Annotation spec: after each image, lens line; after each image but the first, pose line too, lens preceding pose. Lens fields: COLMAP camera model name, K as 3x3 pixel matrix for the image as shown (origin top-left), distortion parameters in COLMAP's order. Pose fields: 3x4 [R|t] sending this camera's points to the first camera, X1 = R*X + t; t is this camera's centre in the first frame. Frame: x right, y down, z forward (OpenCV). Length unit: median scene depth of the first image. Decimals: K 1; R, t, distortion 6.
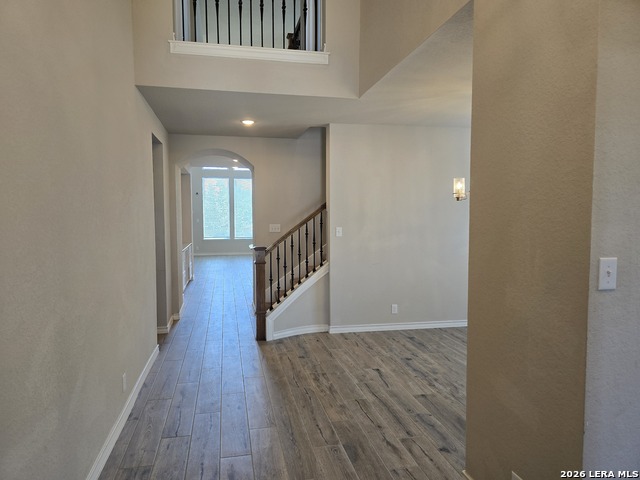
lens RADIAL K [[428.9, 0, 318.5], [0, 428.9, 242.4], [0, 0, 1]] dist [0.070626, -0.063229]
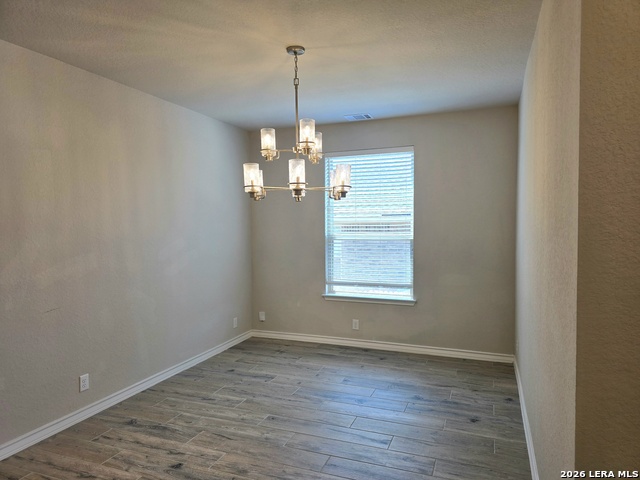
lens RADIAL K [[428.9, 0, 318.5], [0, 428.9, 242.4], [0, 0, 1]] dist [0.070626, -0.063229]
pose [[0.557157, -0.042133, 0.829337, -0.147314], [0.063275, 0.997962, 0.008191, -0.021737], [-0.827993, 0.047913, 0.558688, 0.458821]]
